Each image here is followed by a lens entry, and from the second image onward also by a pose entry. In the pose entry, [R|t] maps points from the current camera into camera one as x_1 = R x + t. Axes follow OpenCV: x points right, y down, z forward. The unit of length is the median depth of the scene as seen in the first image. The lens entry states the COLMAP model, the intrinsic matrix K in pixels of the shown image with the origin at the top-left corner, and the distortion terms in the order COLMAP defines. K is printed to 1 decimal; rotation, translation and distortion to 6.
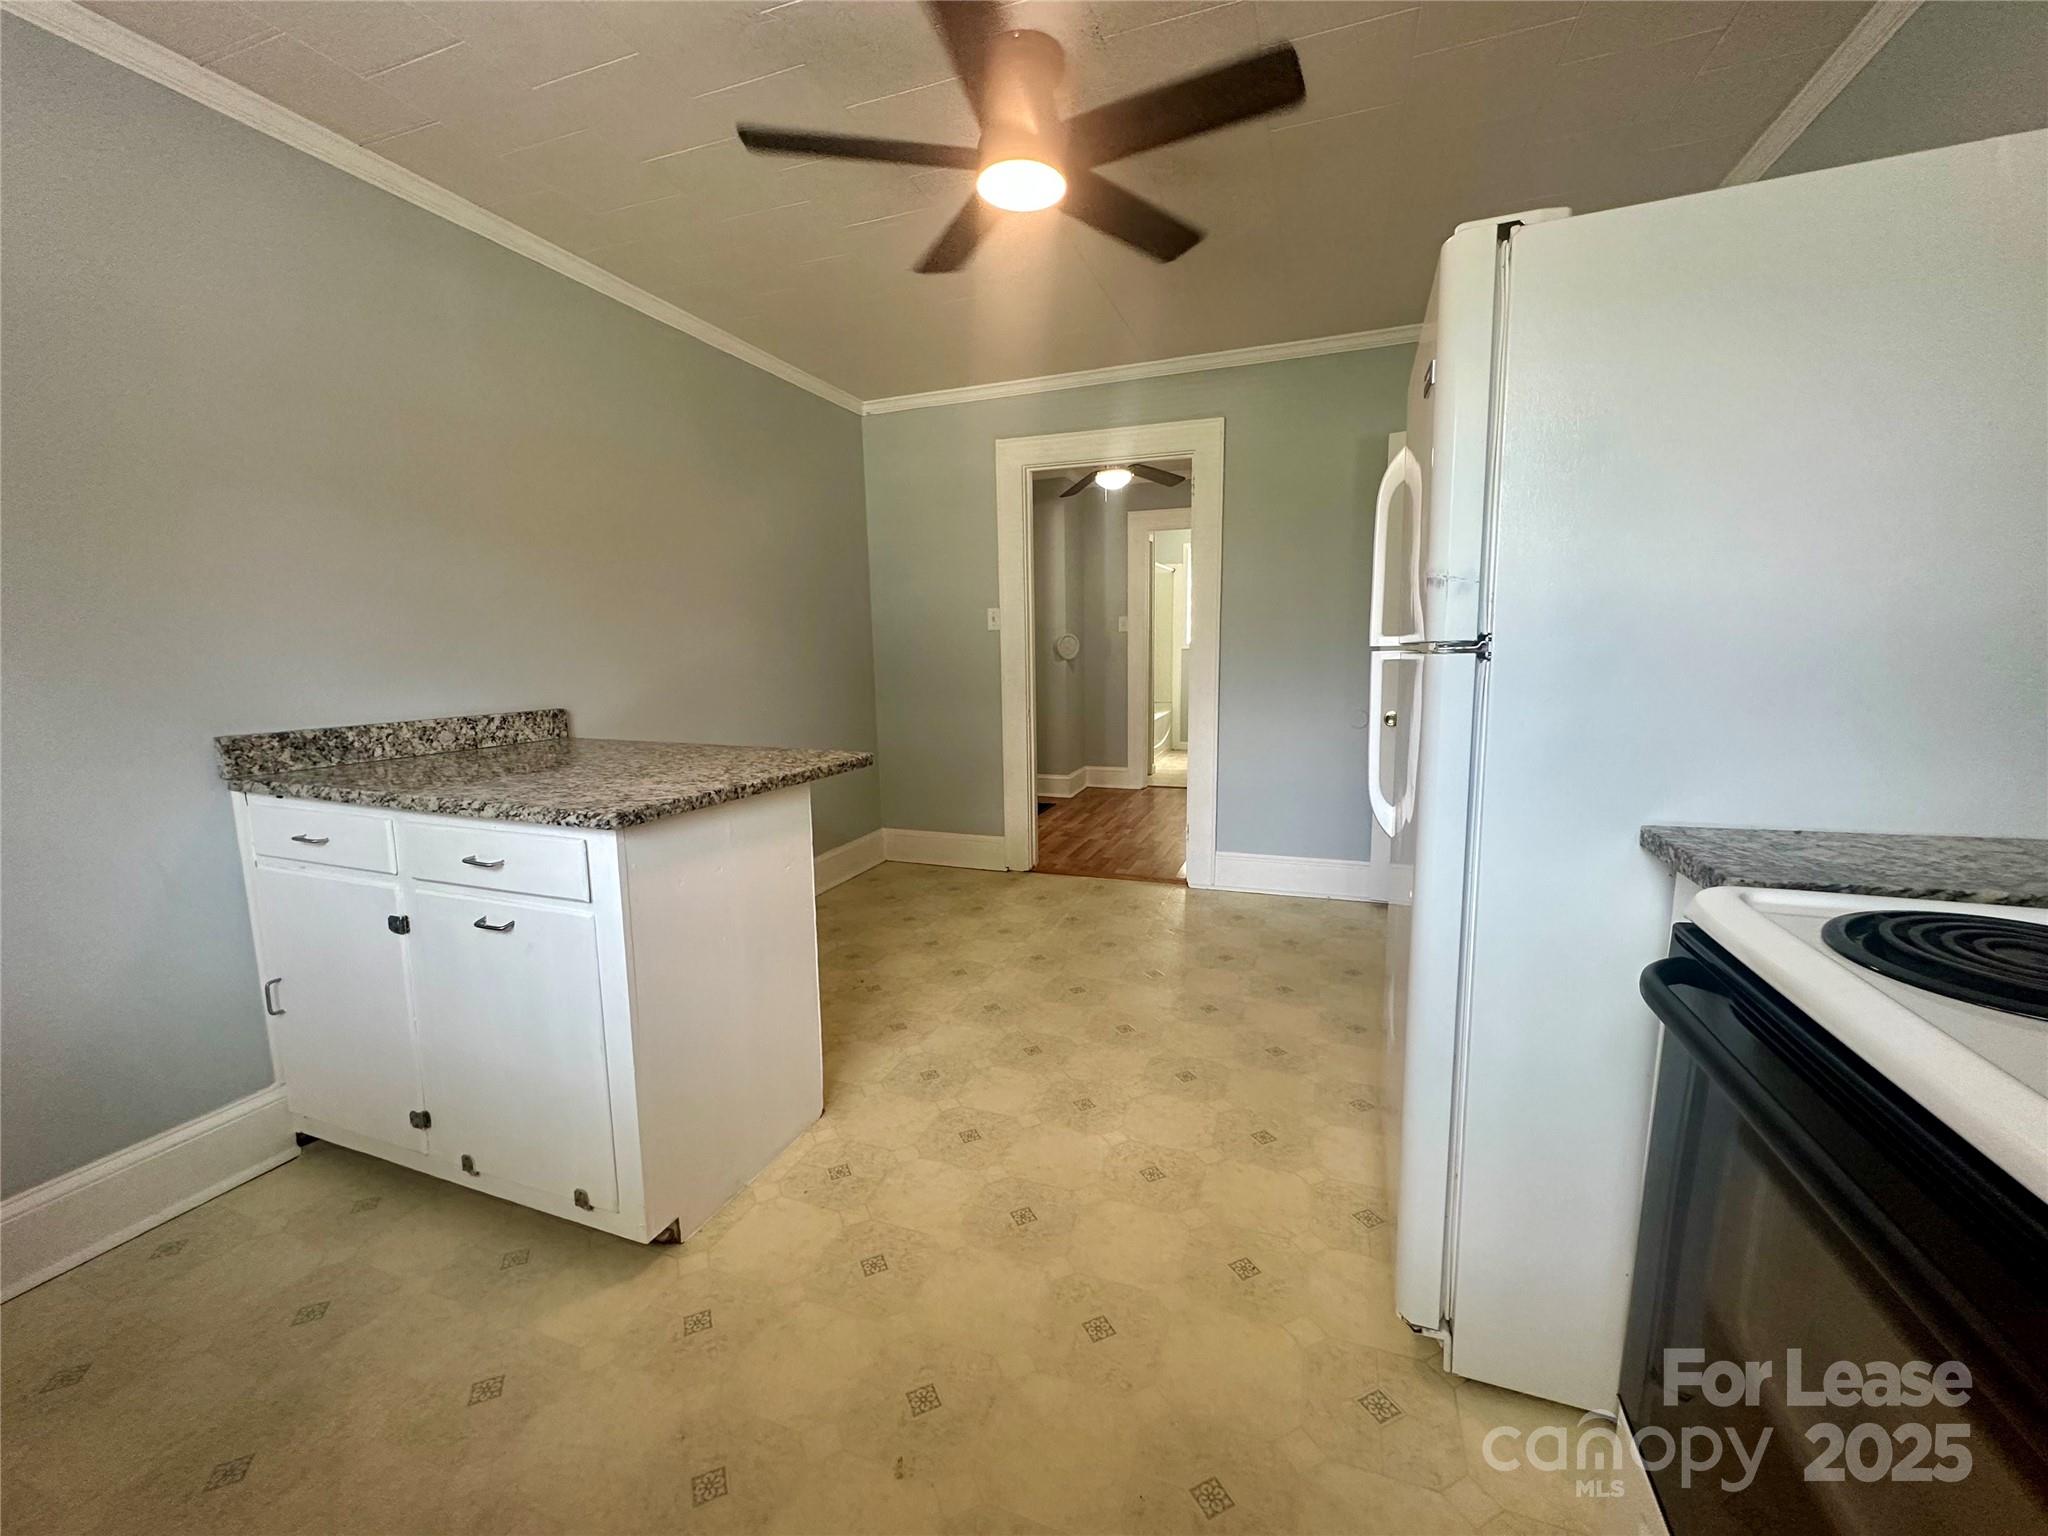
lens RADIAL K [[818.4, 0, 1024.0], [0, 818.4, 768.0], [0, 0, 1]] dist [-0.000645, -0.000108]
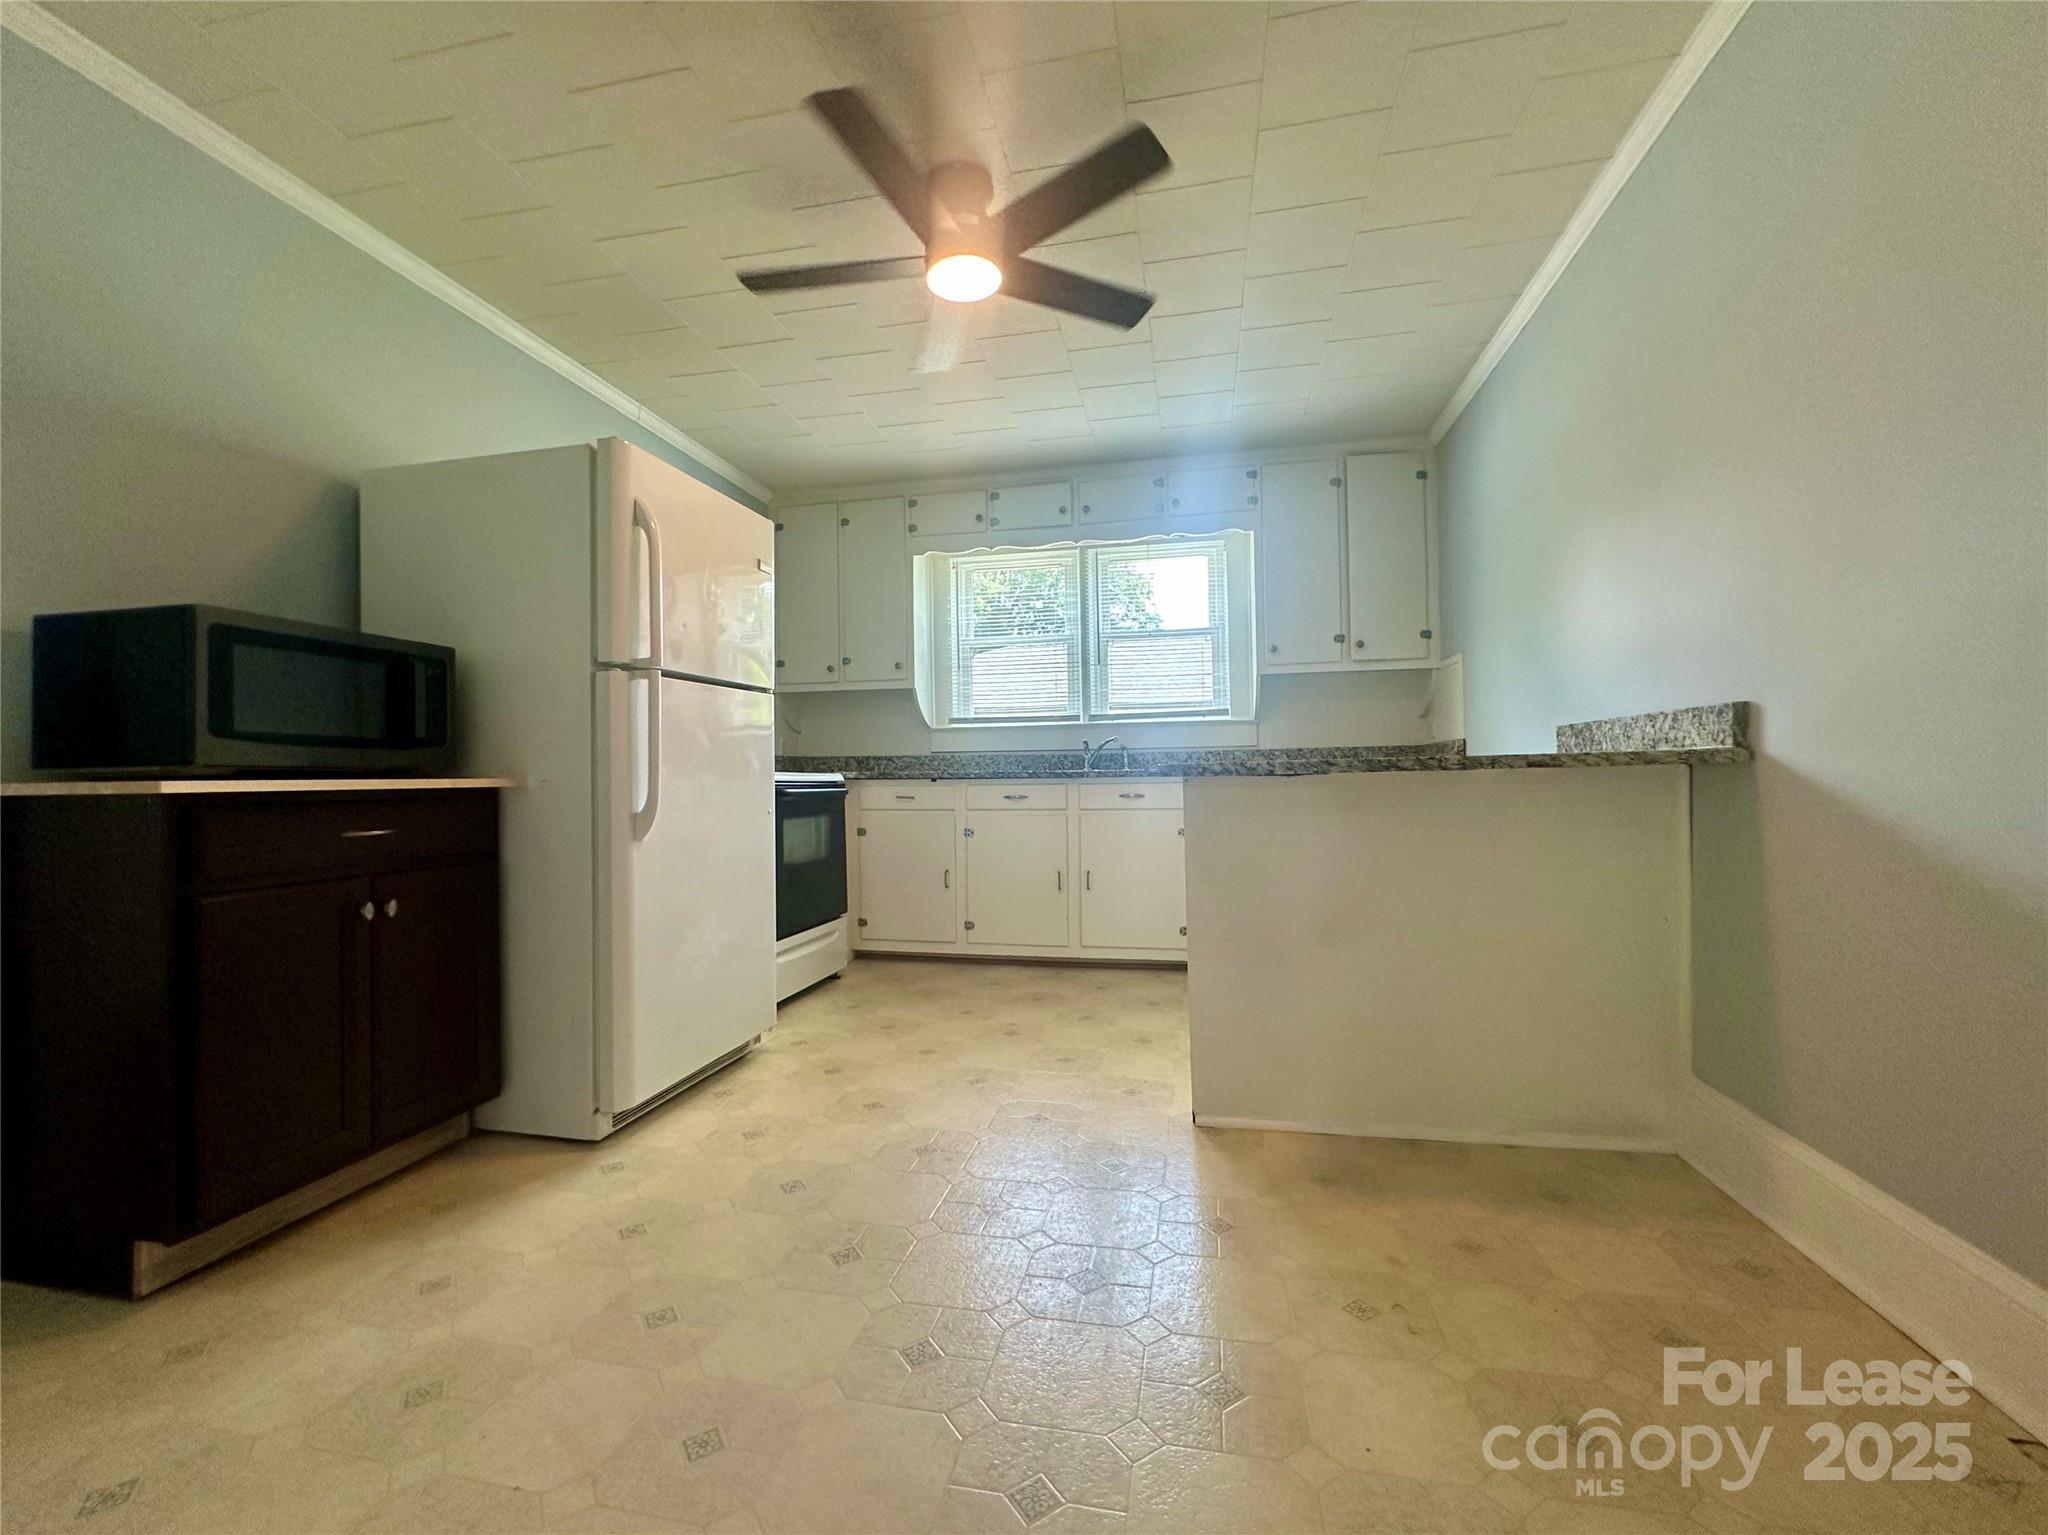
lens RADIAL K [[818.4, 0, 1024.0], [0, 818.4, 767.5], [0, 0, 1]] dist [-0.000645, -0.000108]
pose [[-0.988841, 0.028184, -0.146287, 0.109841], [0.008500, 0.991016, 0.133469, -0.167864], [0.148735, 0.130736, -0.980197, 2.341986]]
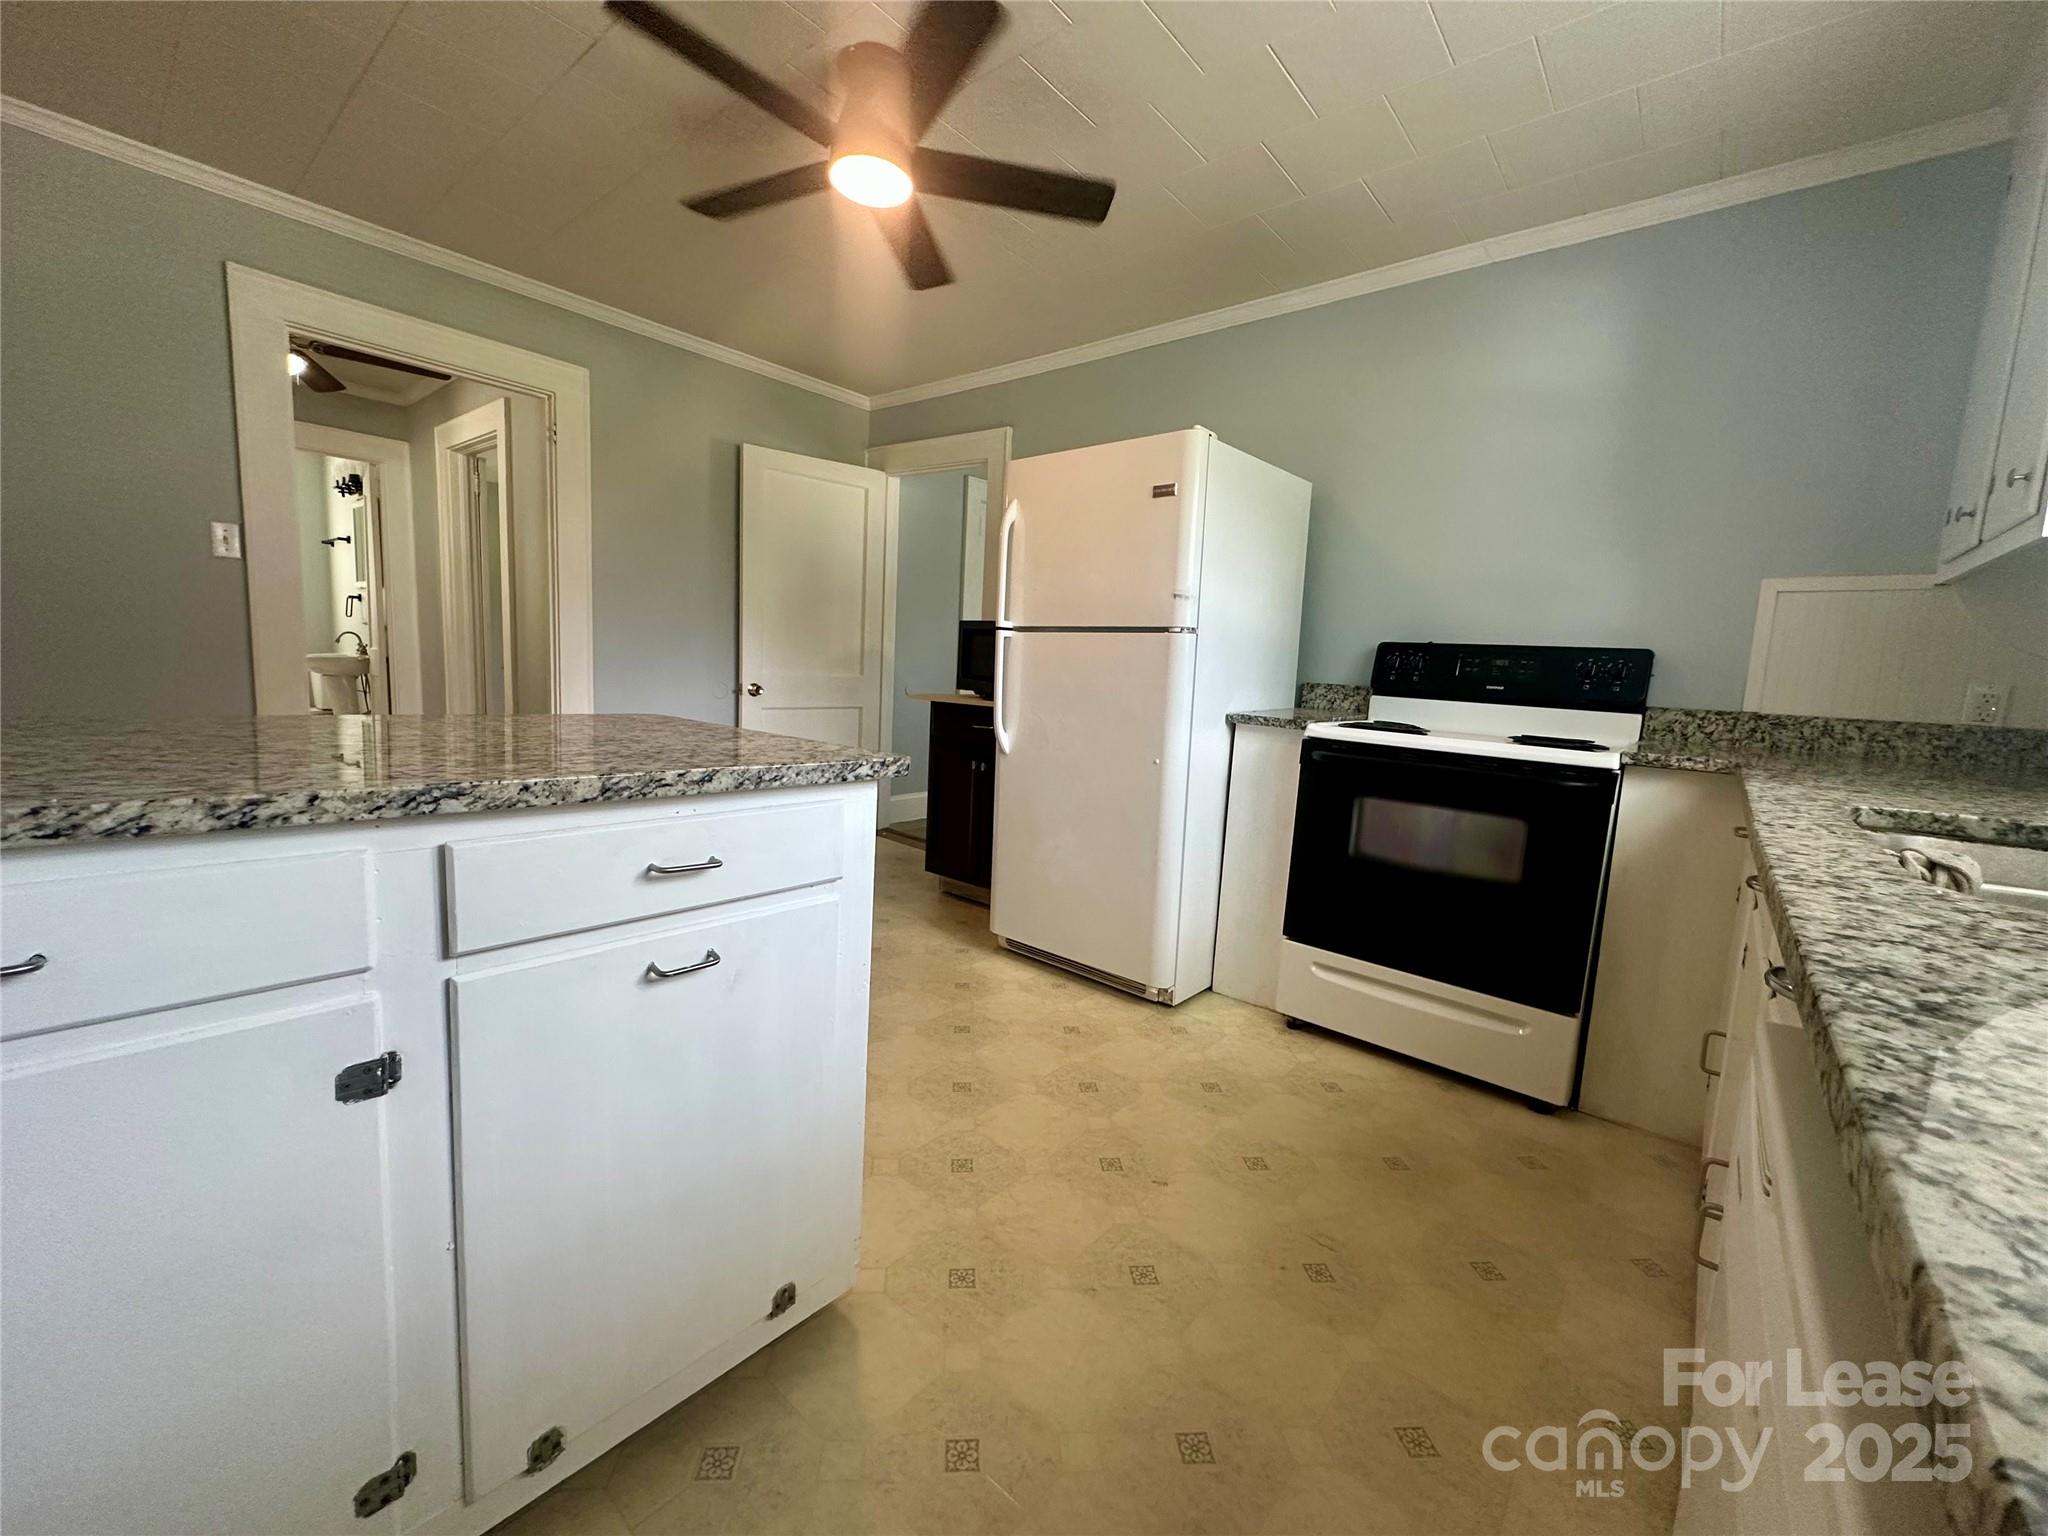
lens RADIAL K [[818.4, 0, 1024.0], [0, 818.4, 768.0], [0, 0, 1]] dist [-0.000645, -0.000108]
pose [[0.341108, -0.088681, 0.935832, -1.059870], [0.083164, 0.994483, 0.063926, 0.018260], [-0.936338, 0.056022, 0.346601, 0.485395]]
